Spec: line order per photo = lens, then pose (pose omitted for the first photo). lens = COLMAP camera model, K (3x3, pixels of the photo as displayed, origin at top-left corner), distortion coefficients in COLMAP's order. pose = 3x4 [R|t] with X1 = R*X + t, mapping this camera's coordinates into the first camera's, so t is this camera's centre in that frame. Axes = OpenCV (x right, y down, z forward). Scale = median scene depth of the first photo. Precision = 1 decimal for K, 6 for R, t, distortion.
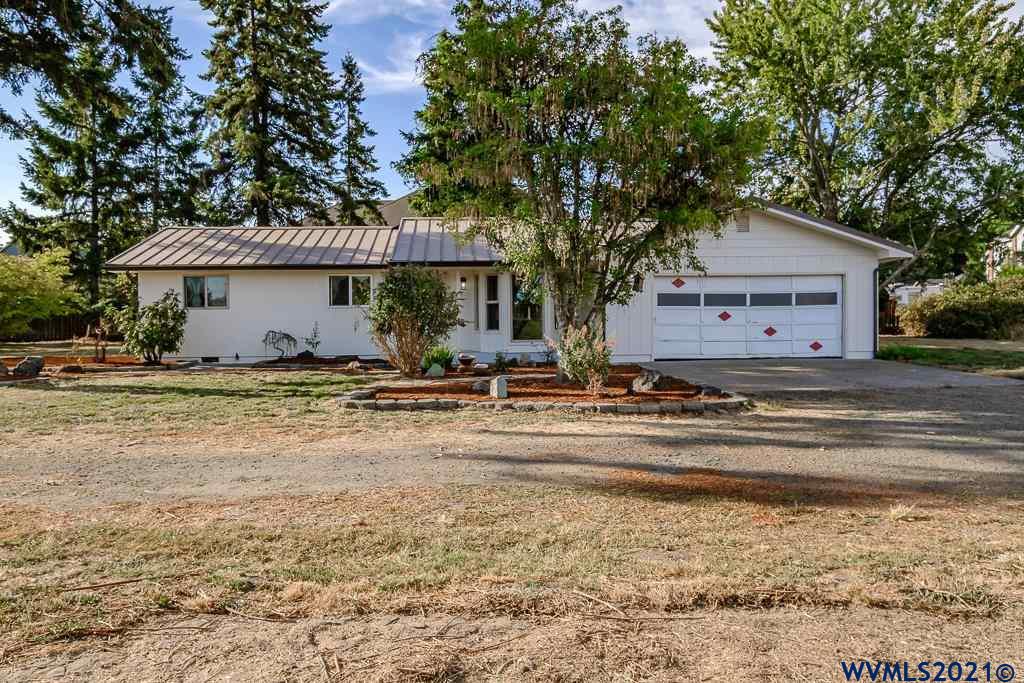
lens RADIAL K [[790.0, 0, 511.7], [0, 790.0, 340.9], [0, 0, 1]] dist [0.008765, 0.006545]
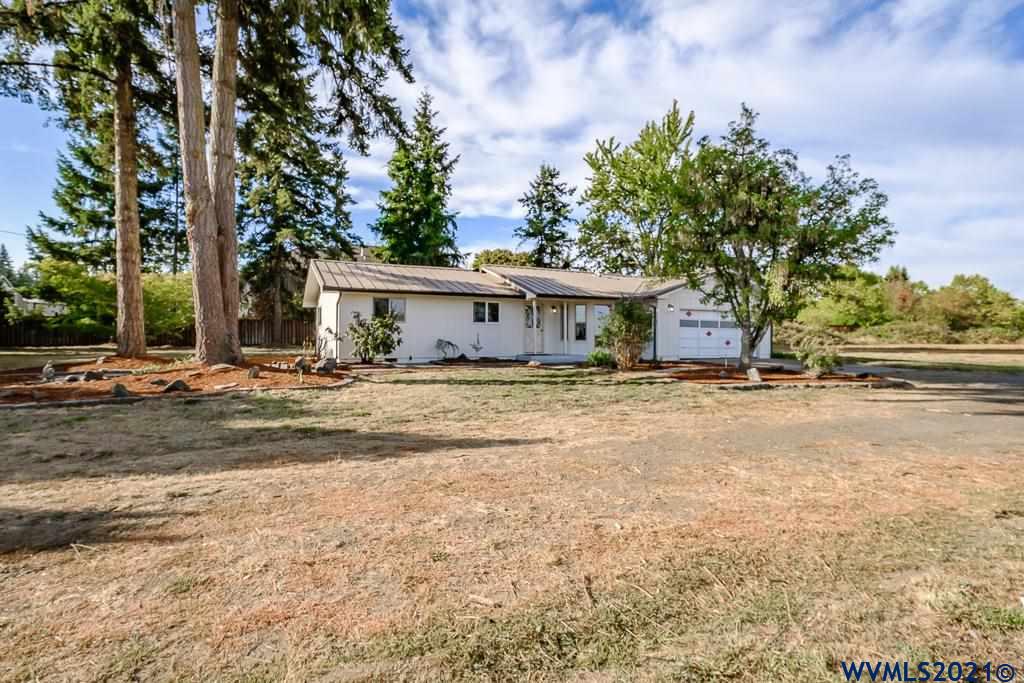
lens RADIAL K [[491.5, 0, 512.4], [0, 491.5, 340.4], [0, 0, 1]] dist [-0.006324, 0.000436]
pose [[0.927450, 0.011310, 0.373776, -0.494634], [-0.004297, 0.999799, -0.019589, 0.005872], [-0.373923, 0.016562, 0.927312, 0.150351]]
